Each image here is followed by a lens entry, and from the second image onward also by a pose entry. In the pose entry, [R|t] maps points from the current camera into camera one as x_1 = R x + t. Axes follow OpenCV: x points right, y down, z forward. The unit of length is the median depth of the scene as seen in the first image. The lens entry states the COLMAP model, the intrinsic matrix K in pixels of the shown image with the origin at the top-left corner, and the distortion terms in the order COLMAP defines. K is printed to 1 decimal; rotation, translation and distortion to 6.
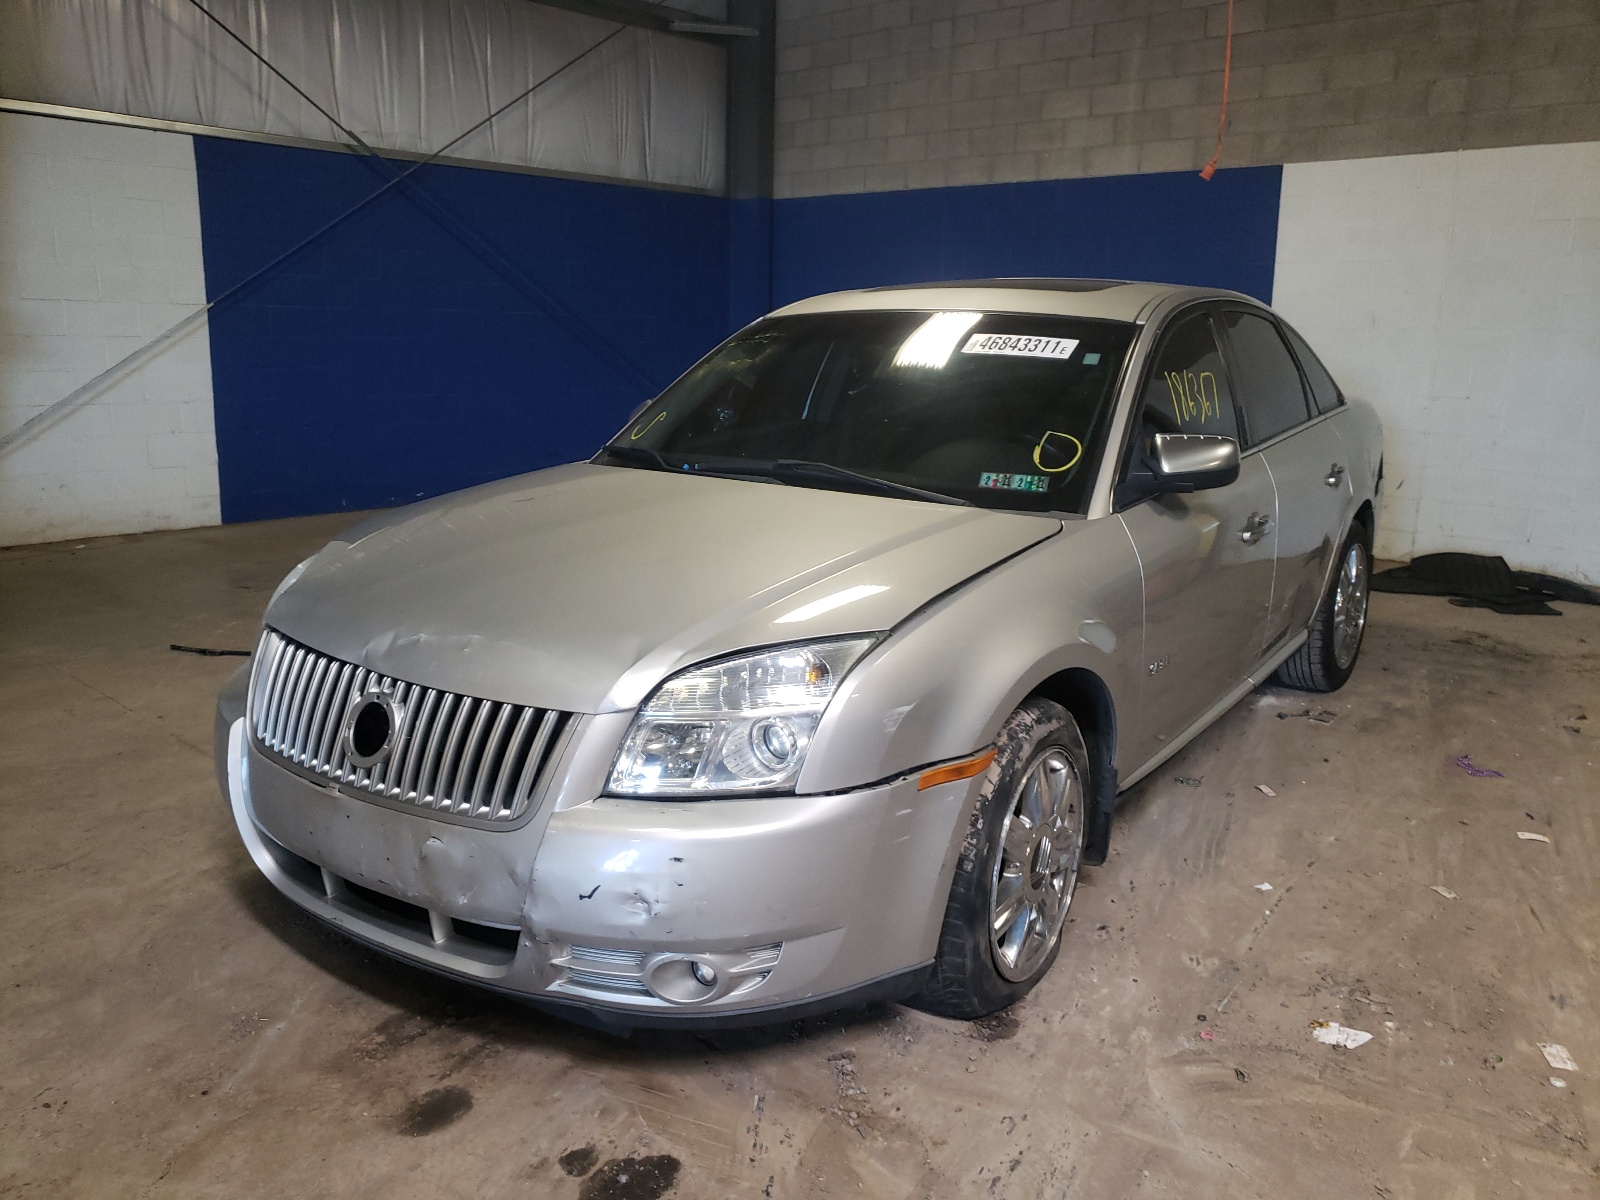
lens RADIAL K [[1222.1, 0, 799.5], [0, 1222.1, 657.5], [0, 0, 1]] dist [-0.005462, 0.041720]
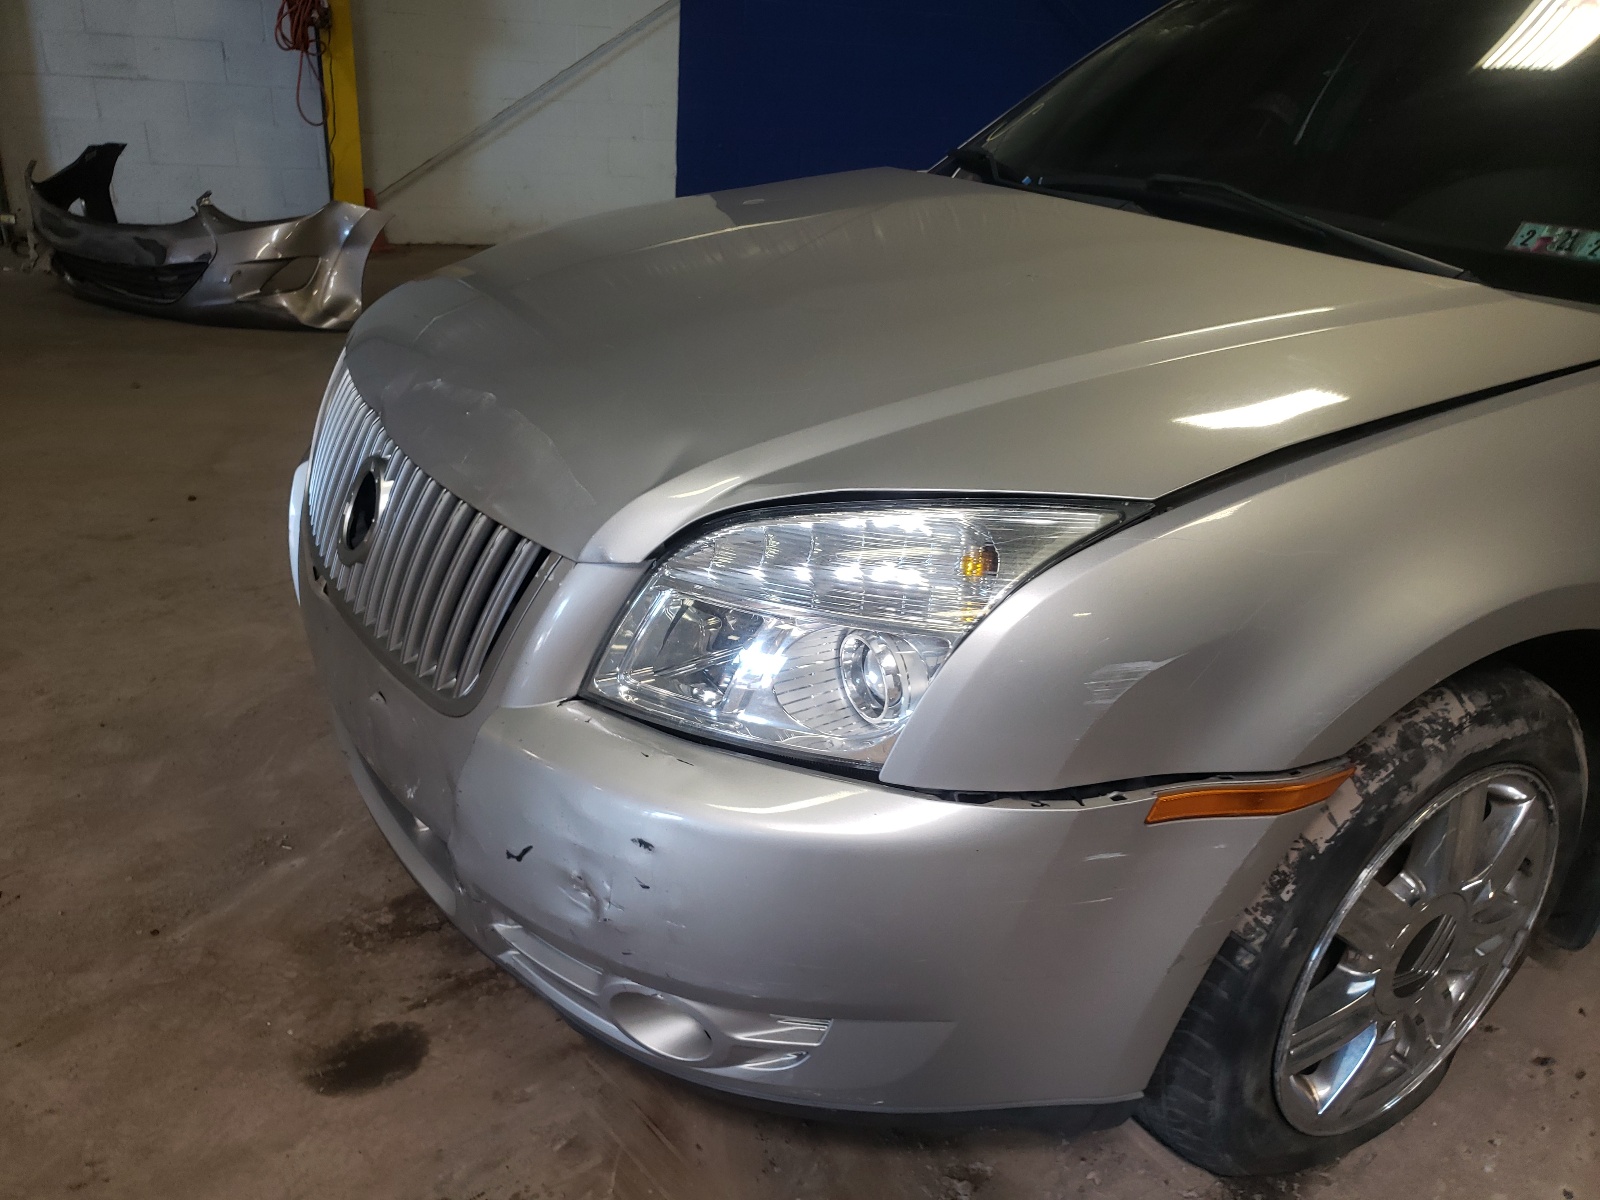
lens RADIAL K [[1222.1, 0, 799.5], [0, 1222.1, 657.5], [0, 0, 1]] dist [-0.005462, 0.041720]
pose [[0.904849, 0.221602, -0.363513, 0.124181], [-0.153454, 0.966221, 0.207047, -0.037379], [0.397116, -0.131564, 0.908290, 0.443095]]
